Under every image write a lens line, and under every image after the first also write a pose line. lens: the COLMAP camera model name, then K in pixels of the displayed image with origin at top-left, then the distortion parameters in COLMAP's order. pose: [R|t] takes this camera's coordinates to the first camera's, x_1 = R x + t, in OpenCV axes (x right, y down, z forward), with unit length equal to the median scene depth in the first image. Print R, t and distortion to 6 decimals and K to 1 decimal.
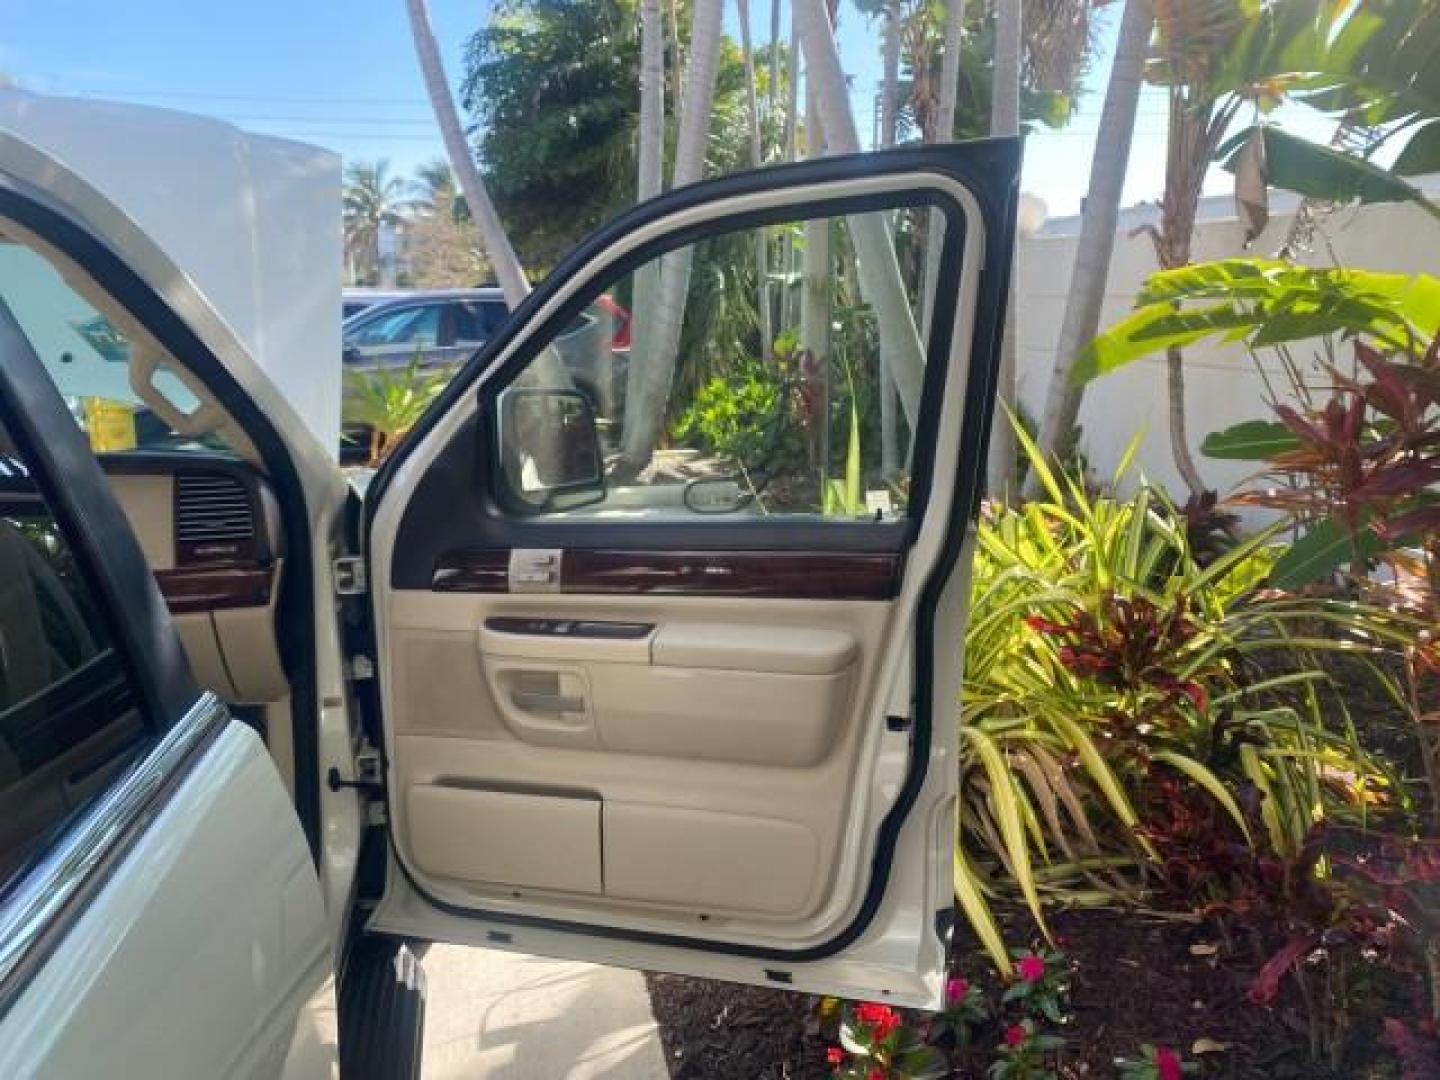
lens RADIAL K [[1109.3, 0, 718.0], [0, 1109.3, 540.3], [0, 0, 1]] dist [0.006488, 0.000829]
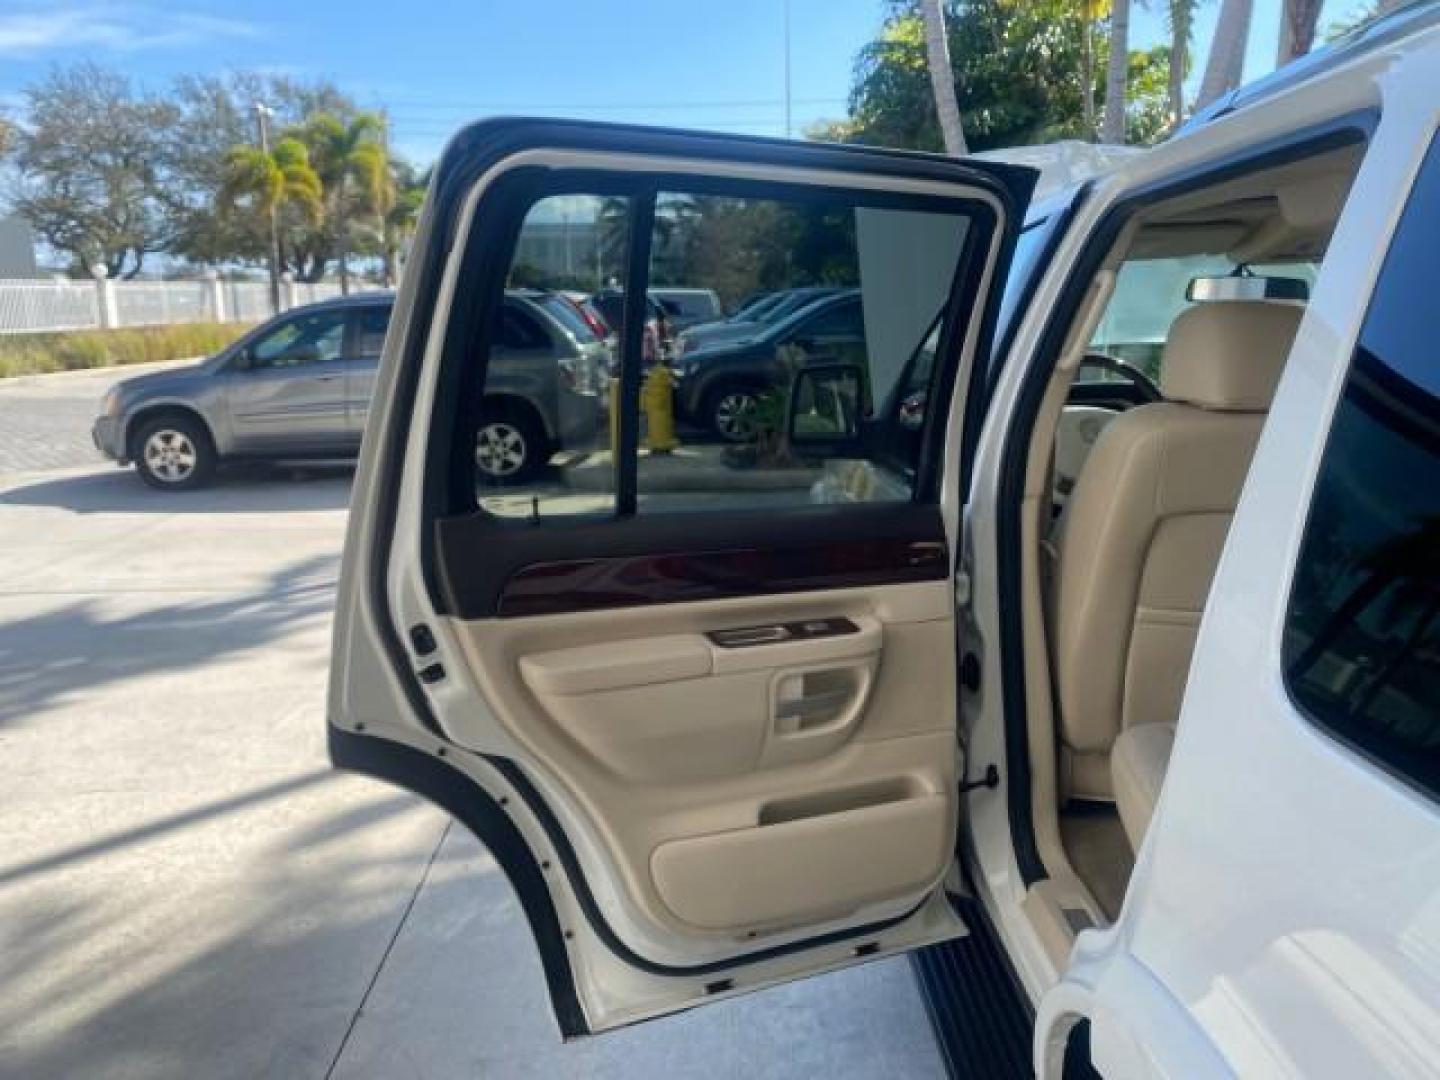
lens RADIAL K [[1110.1, 0, 722.2], [0, 1110.1, 533.2], [0, 0, 1]] dist [0.006705, -0.001655]
pose [[0.981271, 0.042715, -0.187838, -0.238737], [-0.043406, 0.999057, 0.000433, 0.038165], [0.187679, 0.007728, 0.982200, -0.153698]]
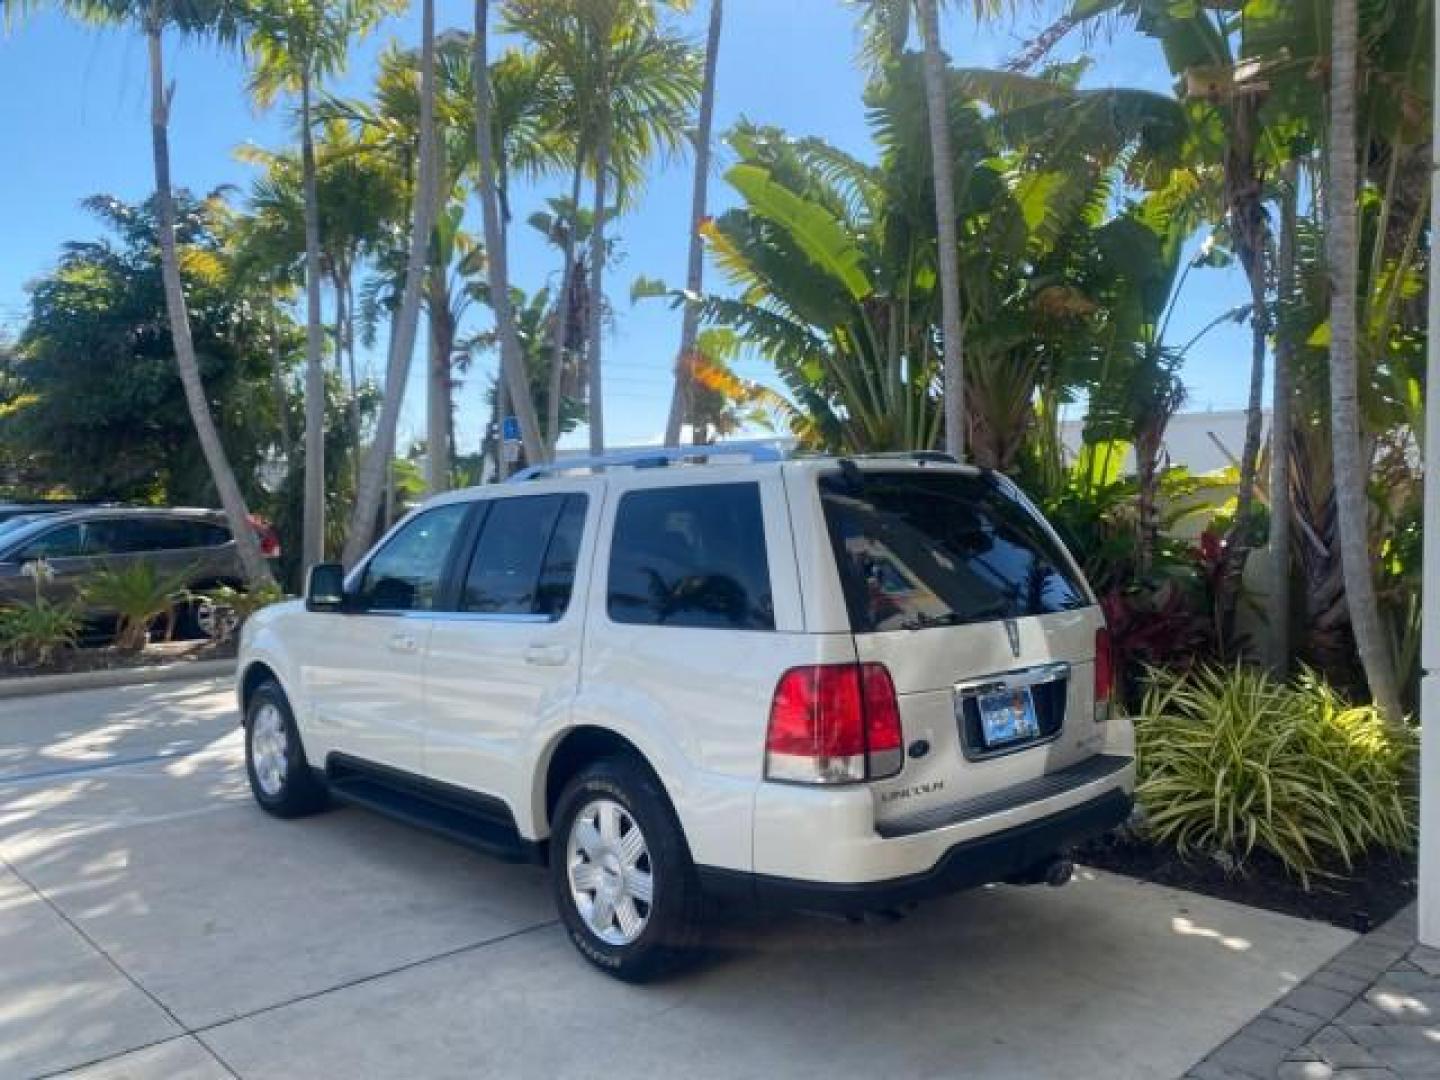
lens RADIAL K [[1093.0, 0, 716.0], [0, 1093.0, 534.1], [0, 0, 1]] dist [0.010788, -0.001549]
pose [[0.852633, 0.016436, 0.522252, -0.392218], [0.089177, 0.980263, -0.176441, 0.094399], [-0.514845, 0.197012, 0.834339, -0.433700]]
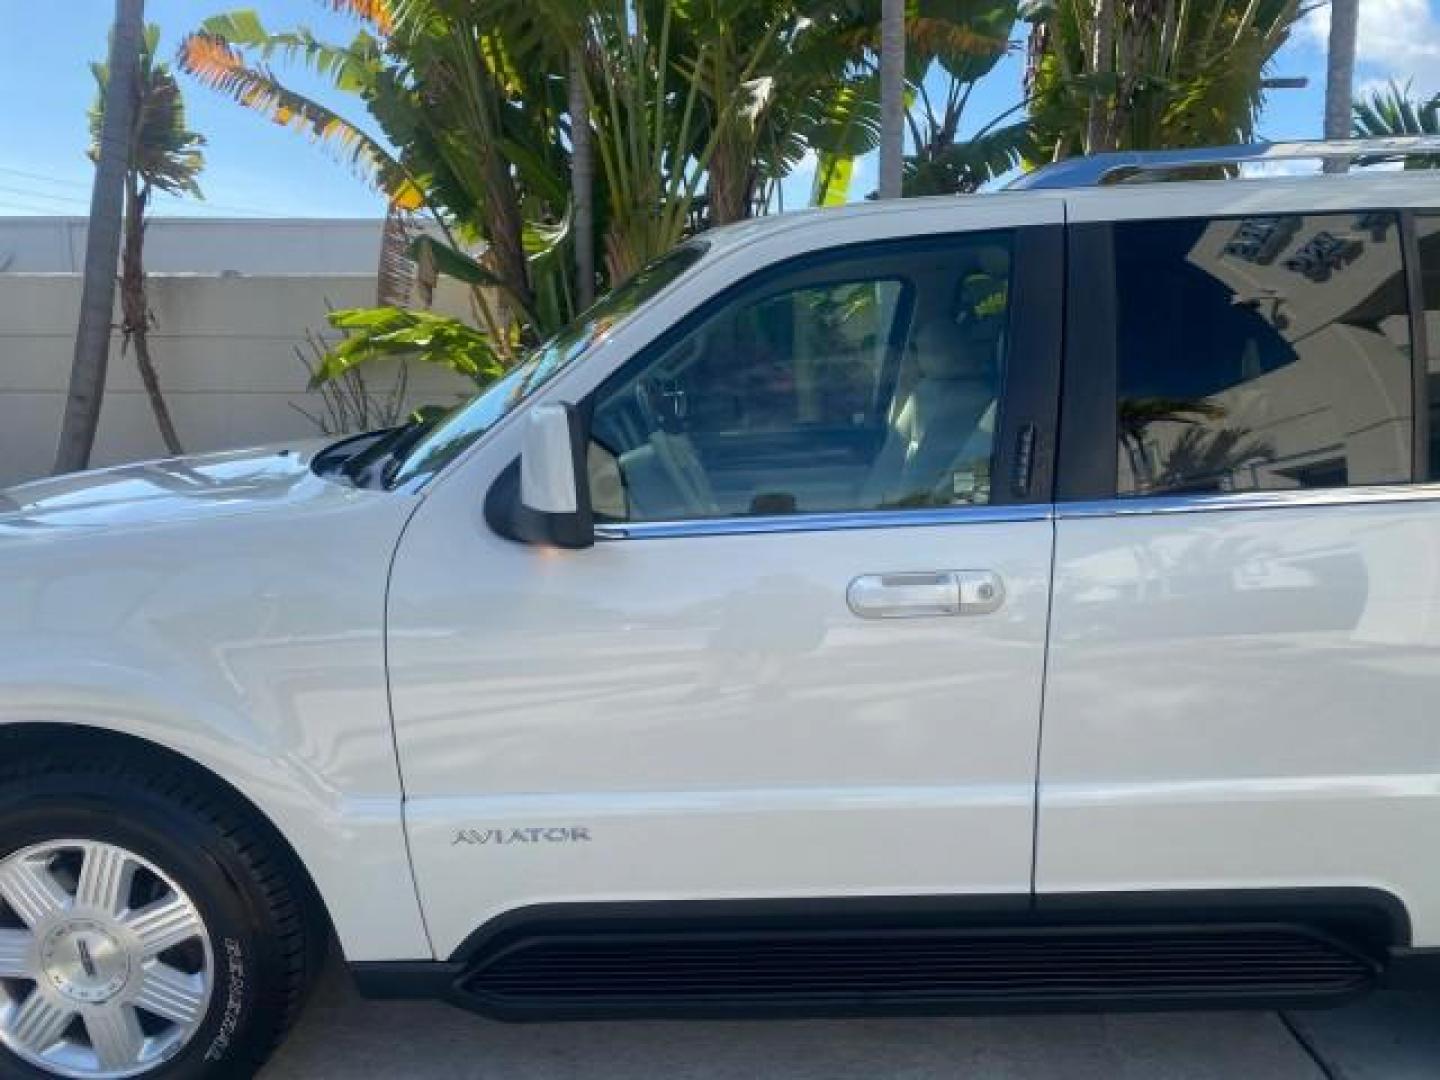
lens RADIAL K [[1083.0, 0, 716.8], [0, 1083.0, 539.0], [0, 0, 1]] dist [0.016431, -0.003899]
pose [[0.214258, -0.153132, 0.964699, -0.447620], [0.200951, 0.973419, 0.109885, -0.000108], [-0.955883, 0.170313, 0.239335, 0.077798]]
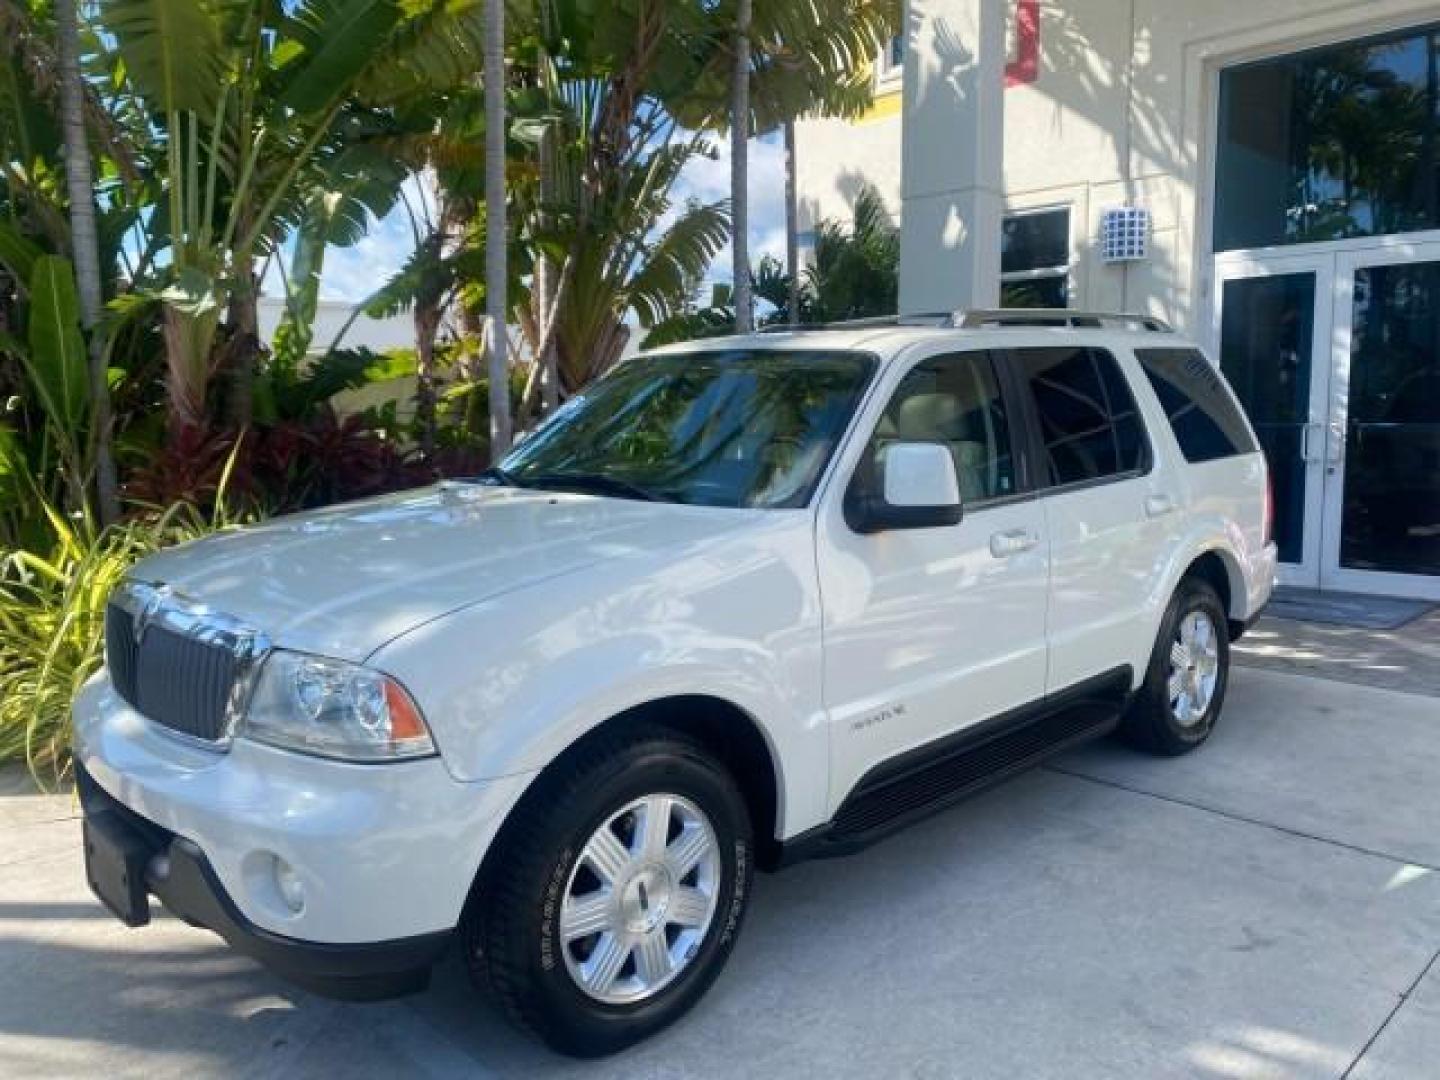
lens RADIAL K [[1097.1, 0, 716.9], [0, 1097.1, 525.9], [0, 0, 1]] dist [0.008127, 0.002556]
pose [[-0.532017, -0.060617, 0.844561, -0.514718], [0.196826, 0.961259, 0.192980, -0.059415], [-0.823540, 0.268901, -0.499475, 0.366457]]
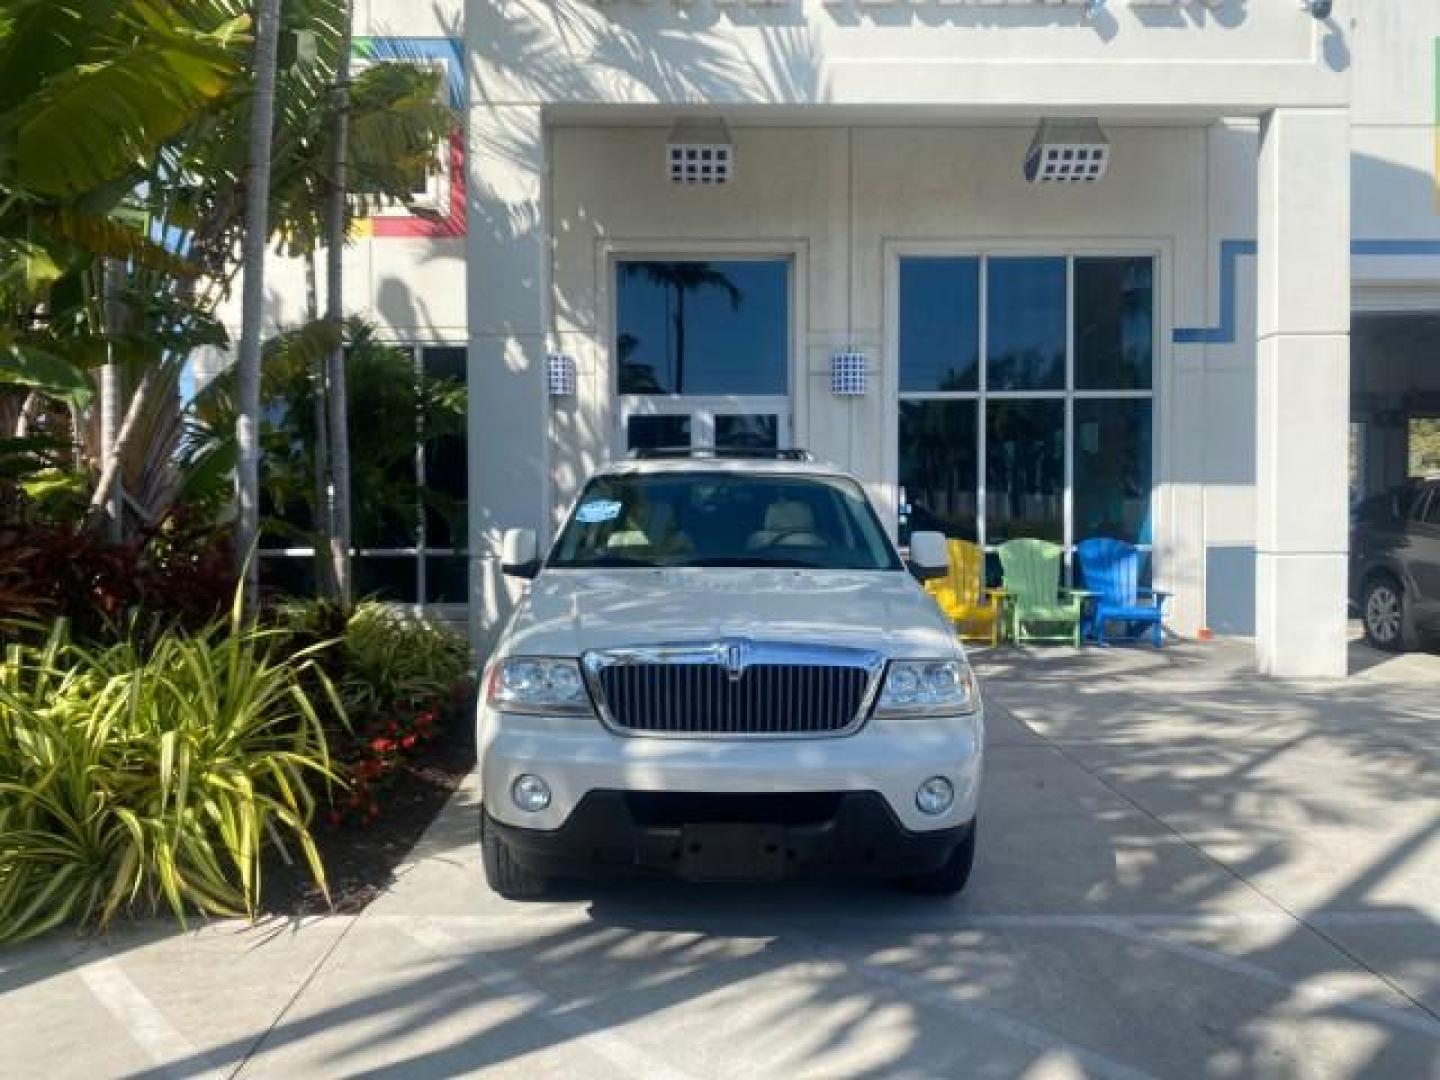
lens RADIAL K [[1110.1, 0, 722.2], [0, 1110.1, 533.2], [0, 0, 1]] dist [0.006705, -0.001655]
pose [[-0.982787, 0.023230, 0.183274, -0.269645], [0.065138, 0.971922, 0.226106, -0.146705], [-0.172876, 0.234152, -0.956706, 0.724173]]
